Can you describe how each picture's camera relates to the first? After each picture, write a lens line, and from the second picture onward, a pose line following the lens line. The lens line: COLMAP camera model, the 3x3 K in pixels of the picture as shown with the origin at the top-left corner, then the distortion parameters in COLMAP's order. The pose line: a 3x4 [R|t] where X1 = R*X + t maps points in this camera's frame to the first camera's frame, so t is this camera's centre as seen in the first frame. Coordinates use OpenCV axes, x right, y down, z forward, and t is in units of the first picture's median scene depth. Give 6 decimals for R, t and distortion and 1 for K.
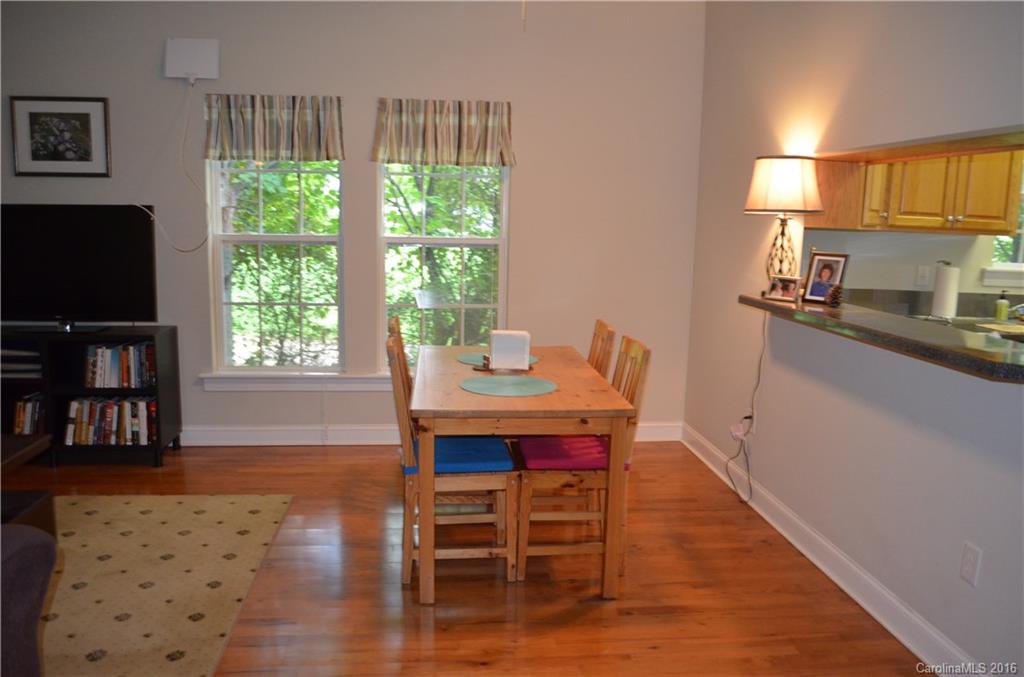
lens RADIAL K [[816.1, 0, 514.1], [0, 816.1, 344.4], [0, 0, 1]] dist [-0.077524, 0.001527]
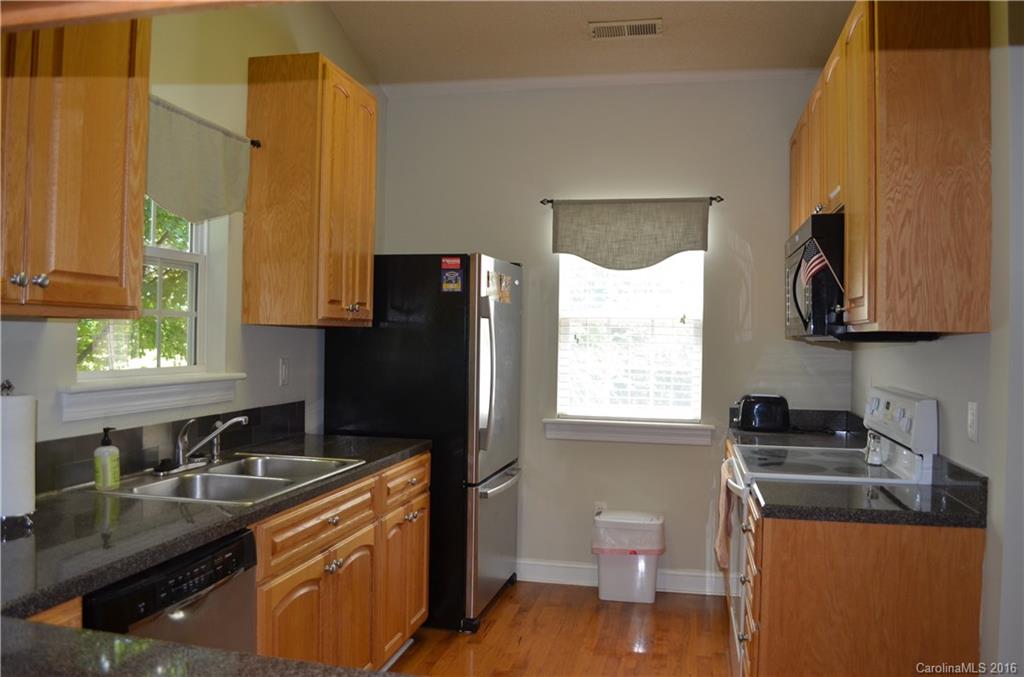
lens RADIAL K [[816.1, 0, 509.7], [0, 816.1, 337.2], [0, 0, 1]] dist [-0.077524, 0.001527]
pose [[0.334693, -0.024820, 0.942000, 0.238389], [0.134269, 0.990709, -0.021602, -0.081654], [-0.932712, 0.133711, 0.334916, 0.602818]]
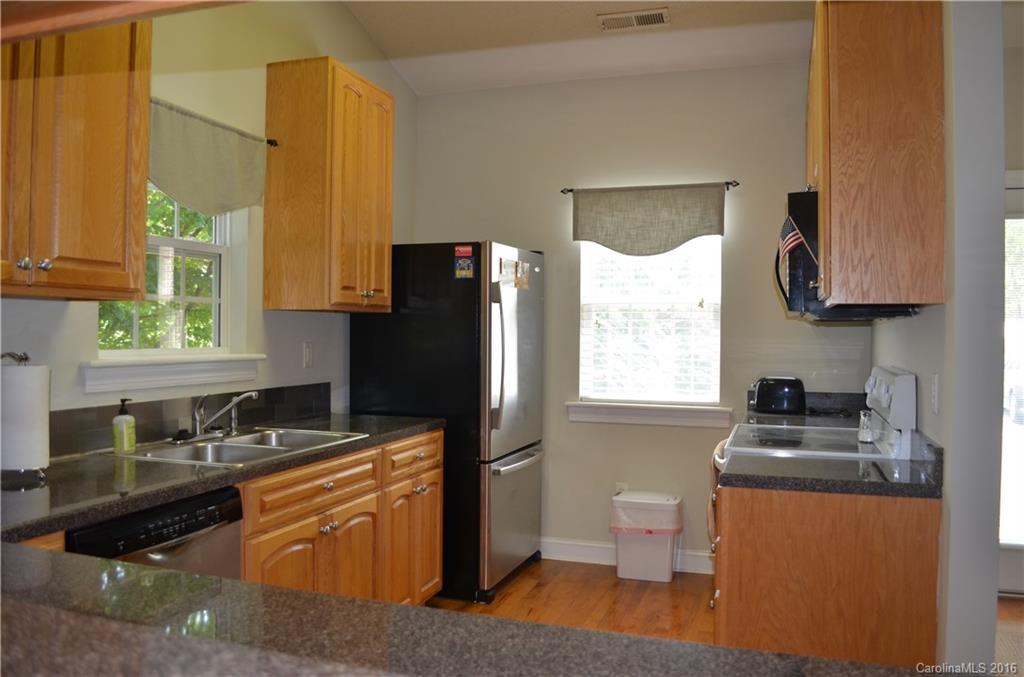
lens RADIAL K [[816.1, 0, 509.2], [0, 816.1, 337.0], [0, 0, 1]] dist [-0.077524, 0.001527]
pose [[0.437804, -0.031039, 0.898535, 0.237004], [0.138884, 0.989743, -0.033481, -0.055842], [-0.888279, 0.139450, 0.437624, 0.516437]]
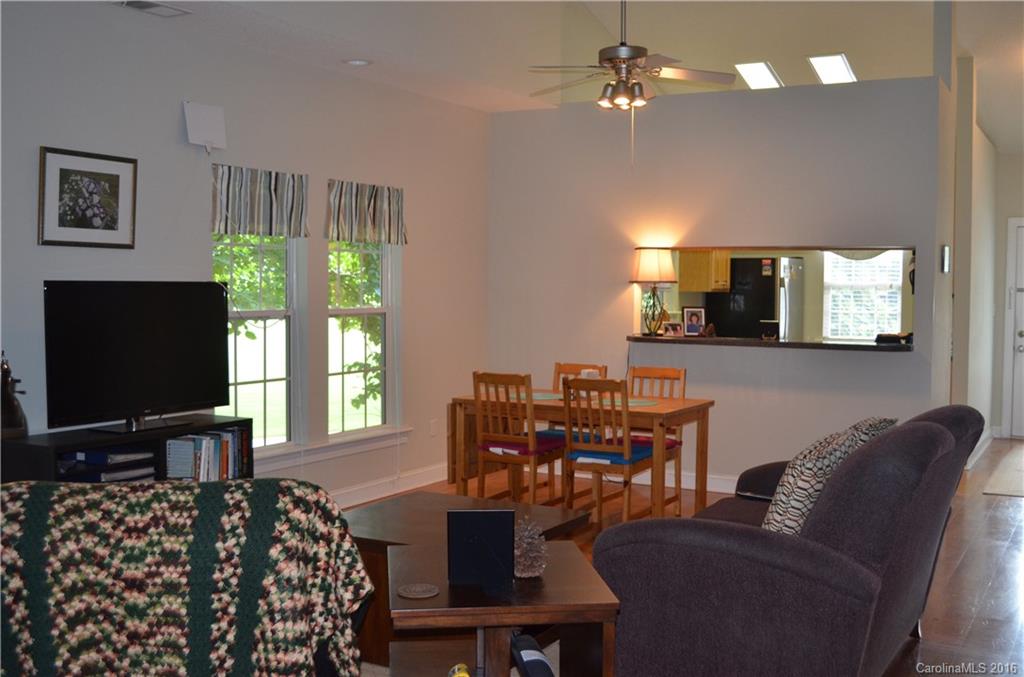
lens RADIAL K [[1112.2, 0, 511.2], [0, 1112.2, 337.8], [0, 0, 1]] dist [-0.018393, 0.000000]
pose [[0.587294, -0.057157, 0.807353, -1.267031], [0.129999, 0.991214, -0.024392, -0.032087], [-0.798866, 0.119280, 0.589564, -0.027697]]
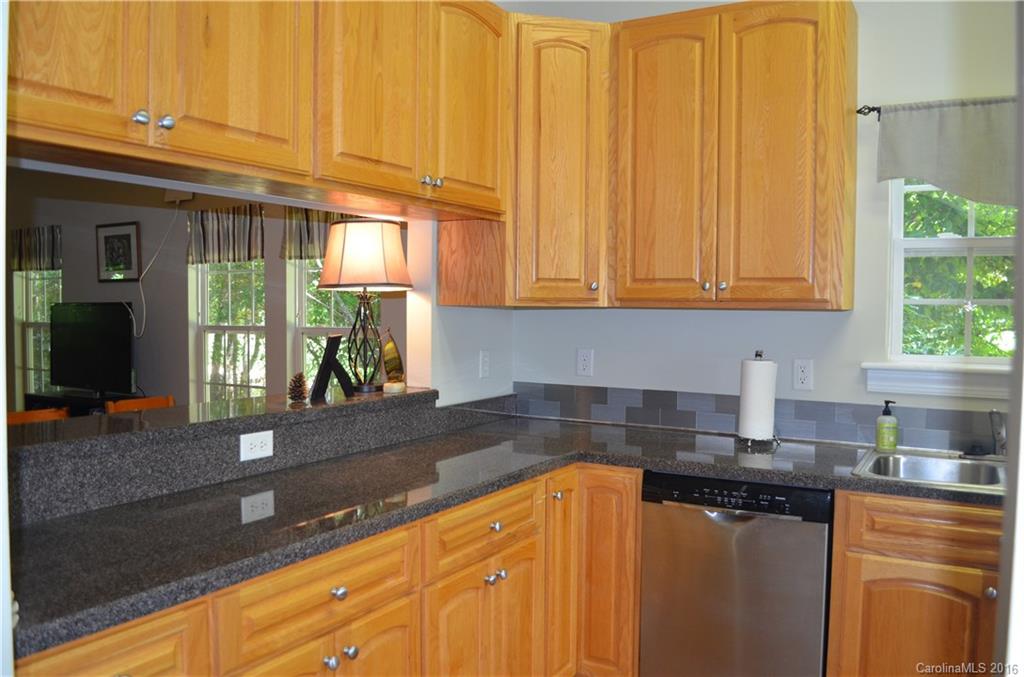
lens RADIAL K [[816.1, 0, 510.0], [0, 816.1, 341.4], [0, 0, 1]] dist [-0.077524, 0.001527]
pose [[0.790323, 0.001451, -0.612689, 0.783621], [-0.079223, 0.991844, -0.099843, -0.030475], [0.607547, 0.127447, 0.783992, 0.360293]]
